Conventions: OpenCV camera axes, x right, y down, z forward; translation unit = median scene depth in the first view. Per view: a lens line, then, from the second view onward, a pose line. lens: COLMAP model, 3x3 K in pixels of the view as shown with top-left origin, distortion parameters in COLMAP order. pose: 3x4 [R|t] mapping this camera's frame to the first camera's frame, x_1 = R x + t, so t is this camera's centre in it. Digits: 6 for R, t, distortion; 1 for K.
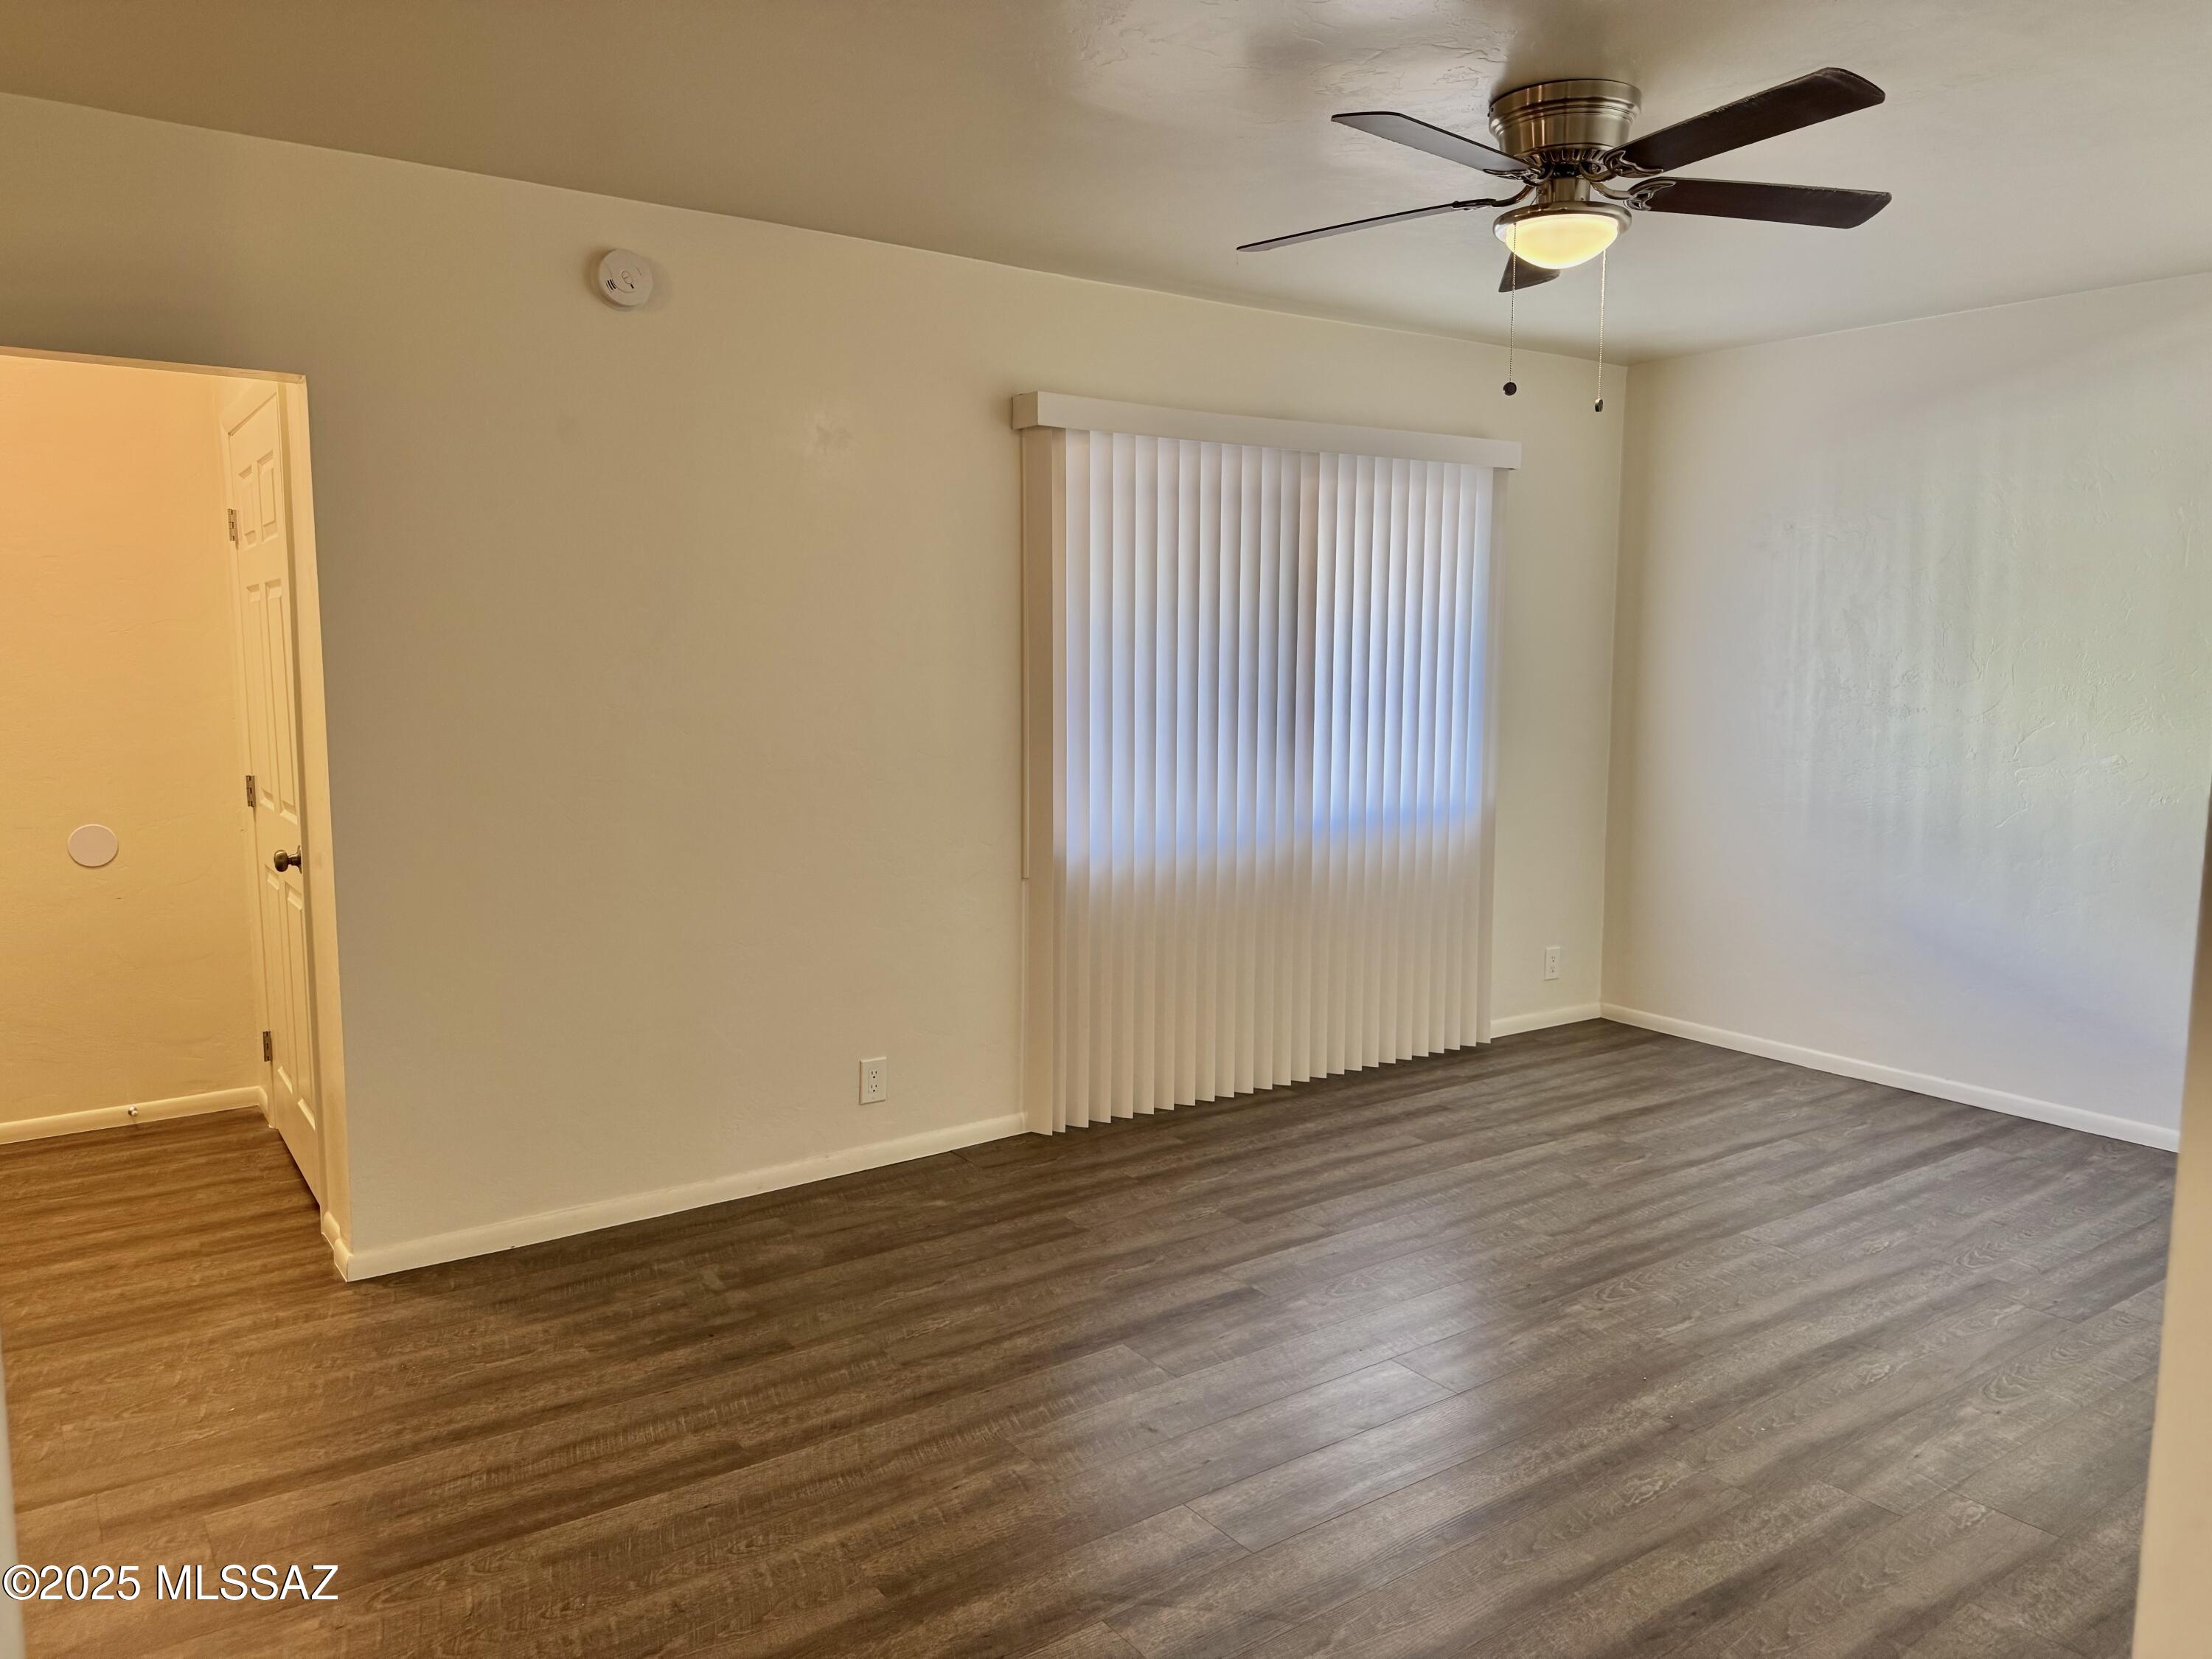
lens RADIAL K [[1526.6, 0, 1106.0], [0, 1526.6, 829.5], [0, 0, 1]] dist [0.078342, -0.101243]
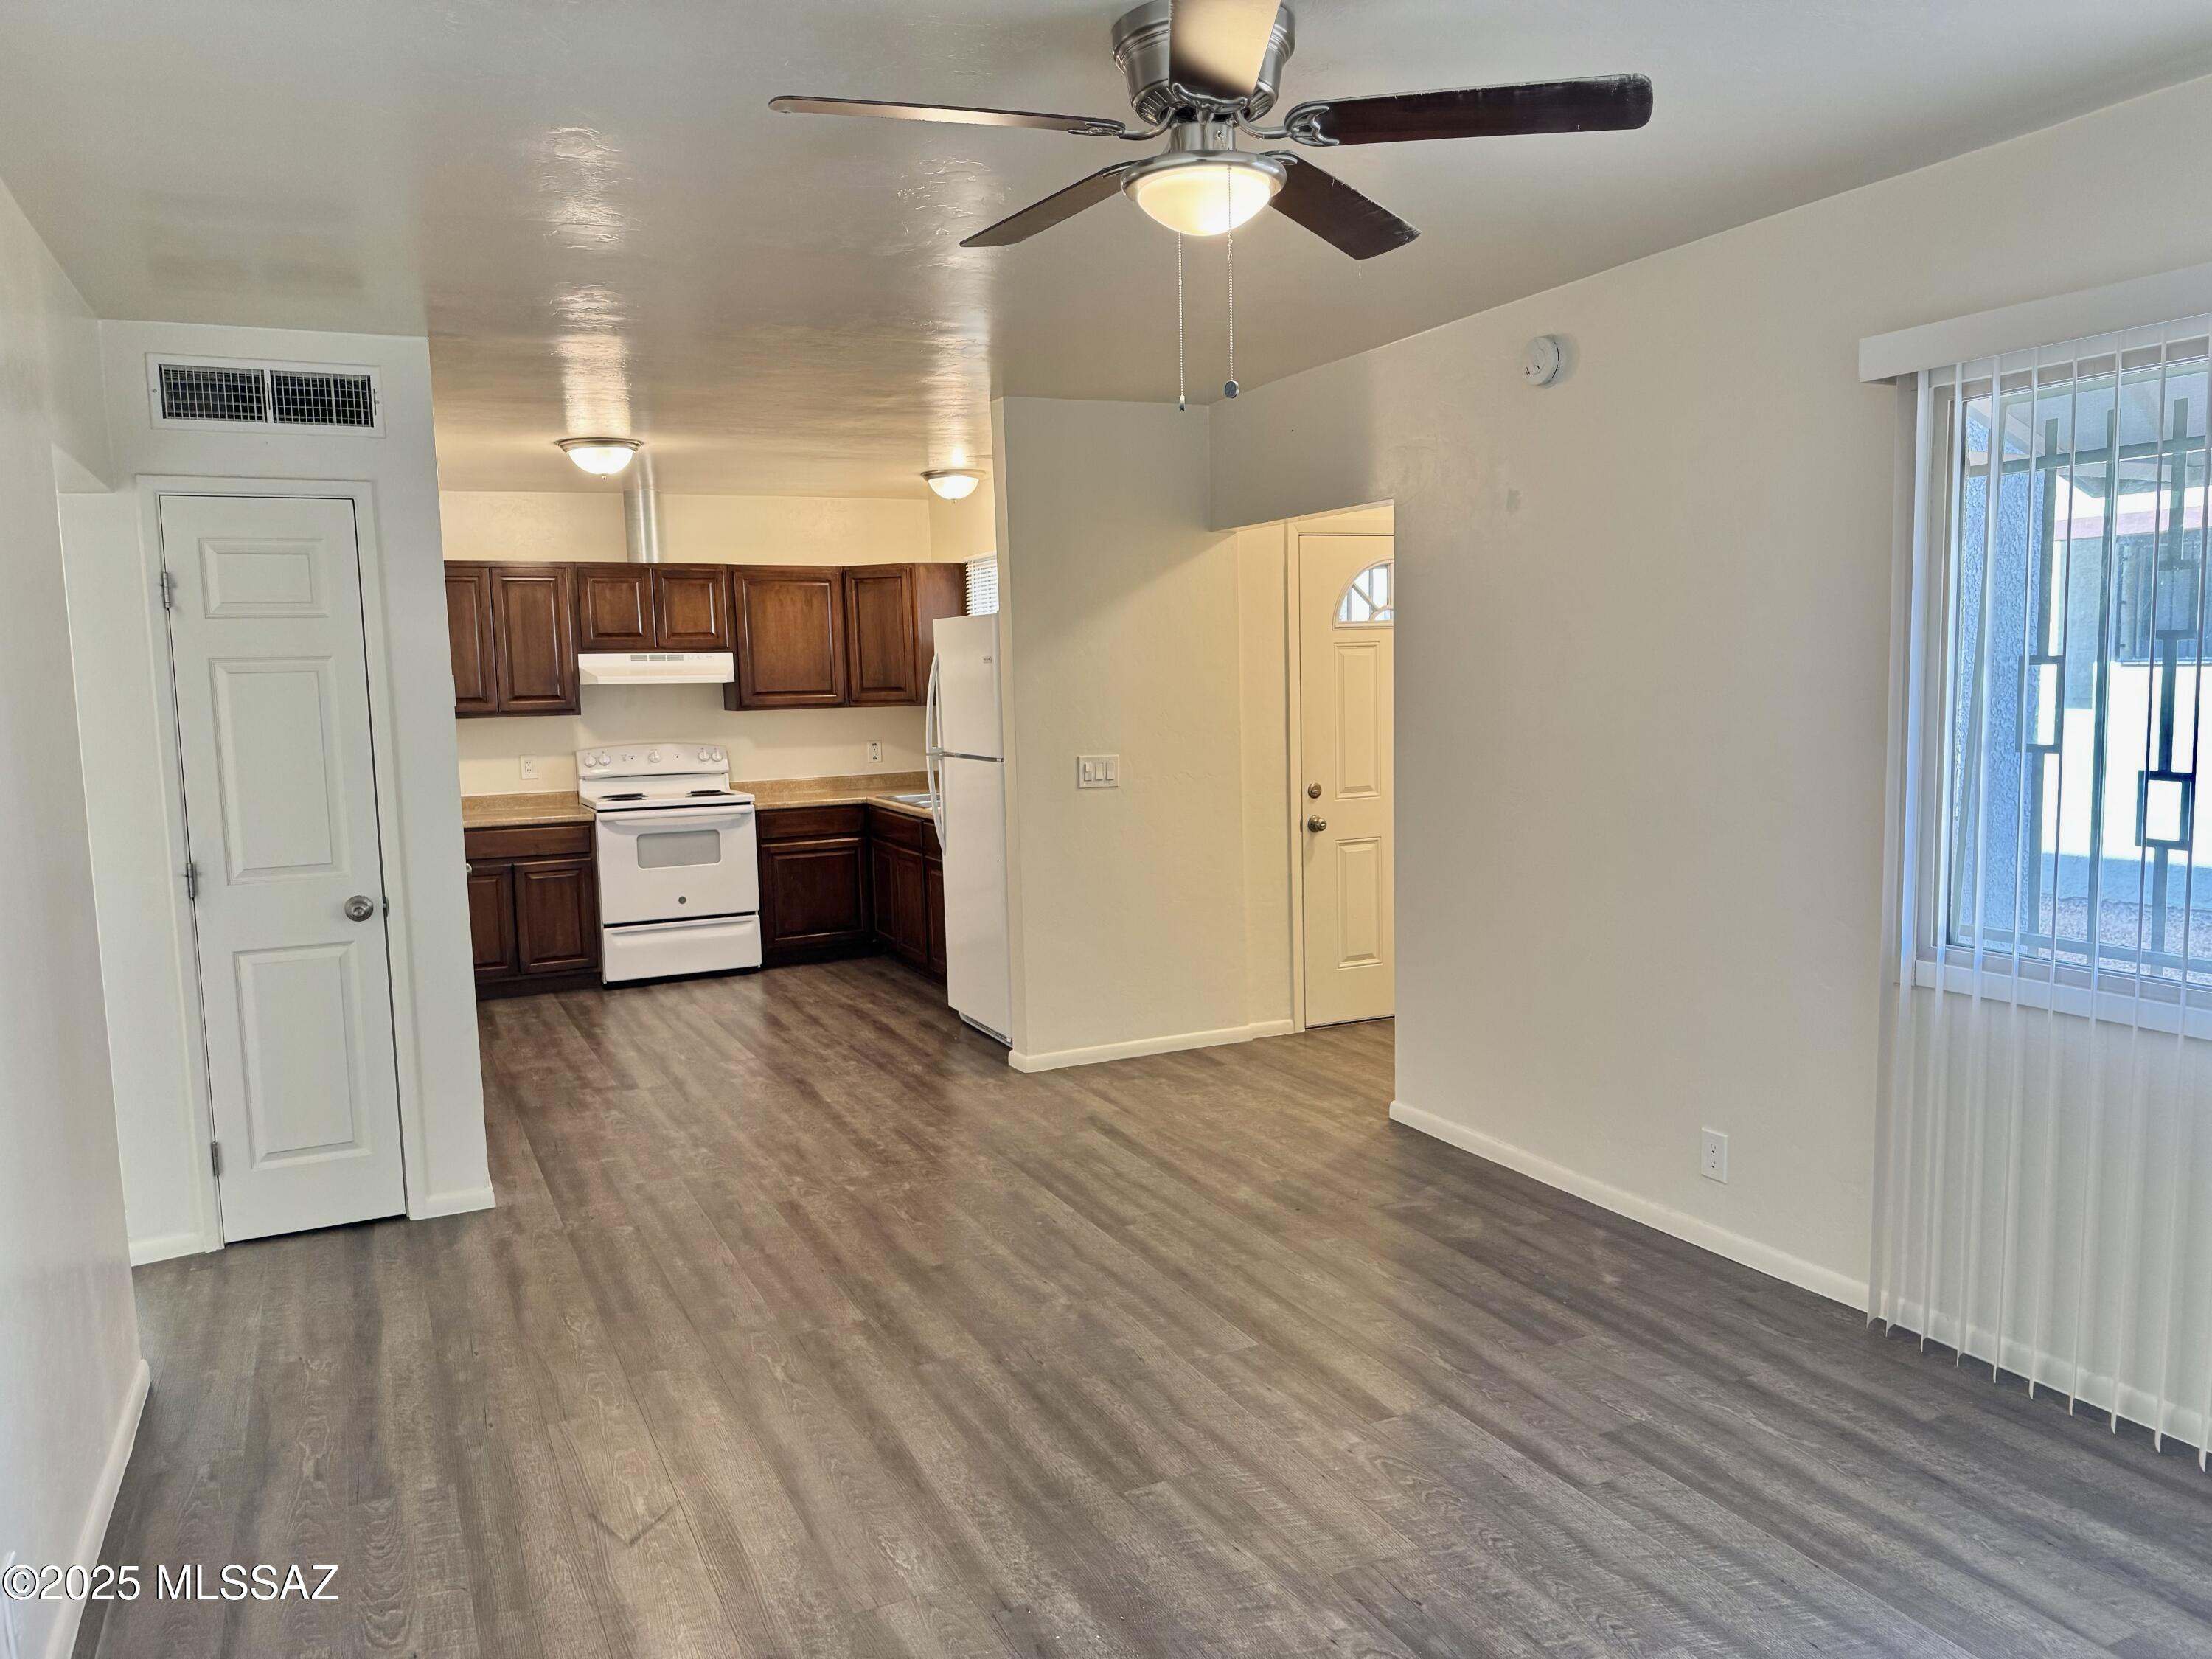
lens RADIAL K [[1540.6, 0, 1115.2], [0, 1540.6, 829.2], [0, 0, 1]] dist [0.148848, -0.247052]
pose [[-0.155578, 0.101347, -0.982611, 0.859988], [-0.090400, 0.989088, 0.116329, -0.109648], [0.983678, 0.106927, -0.144719, 0.834976]]
